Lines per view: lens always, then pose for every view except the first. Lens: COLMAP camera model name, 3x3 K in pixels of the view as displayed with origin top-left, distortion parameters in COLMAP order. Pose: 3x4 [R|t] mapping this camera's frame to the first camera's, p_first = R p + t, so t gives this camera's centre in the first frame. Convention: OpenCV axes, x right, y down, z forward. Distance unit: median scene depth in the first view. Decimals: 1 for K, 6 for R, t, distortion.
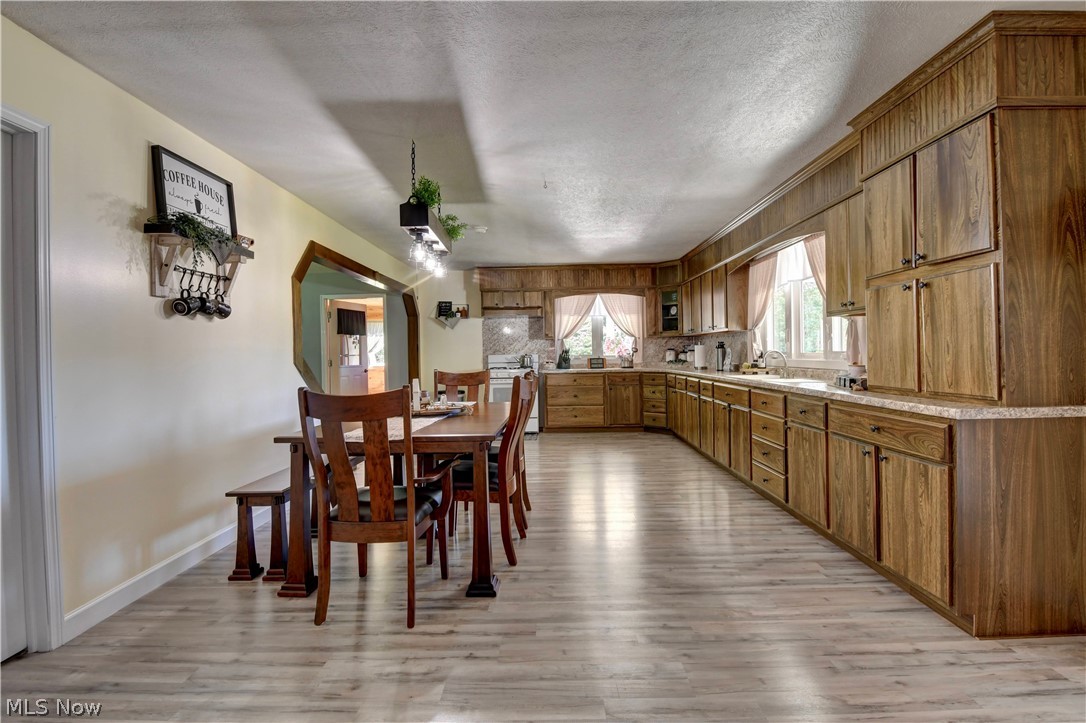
lens RADIAL K [[516.9, 0, 547.3], [0, 516.9, 356.7], [0, 0, 1]] dist [-0.002839, -0.010658]
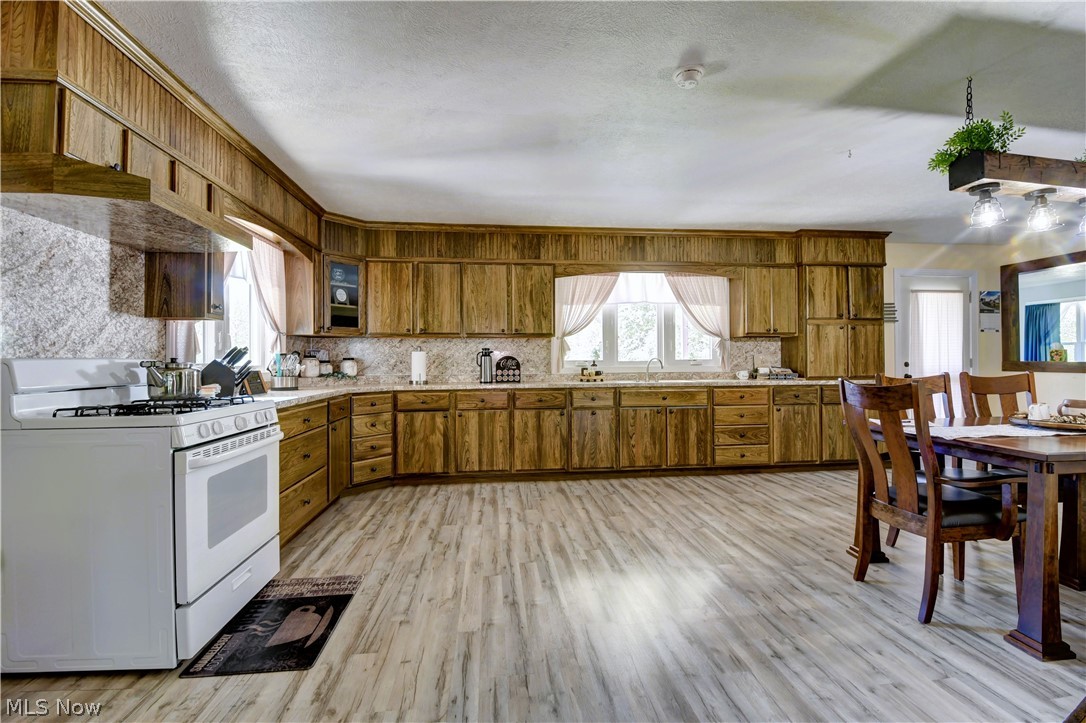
lens RADIAL K [[474.8, 0, 545.4], [0, 474.8, 359.7], [0, 0, 1]] dist [0.002533, -0.013278]
pose [[-0.119872, 0.021269, 0.992562, -0.621601], [0.016444, 0.999676, -0.019436, 0.008446], [-0.992653, 0.013992, -0.120183, 1.405166]]
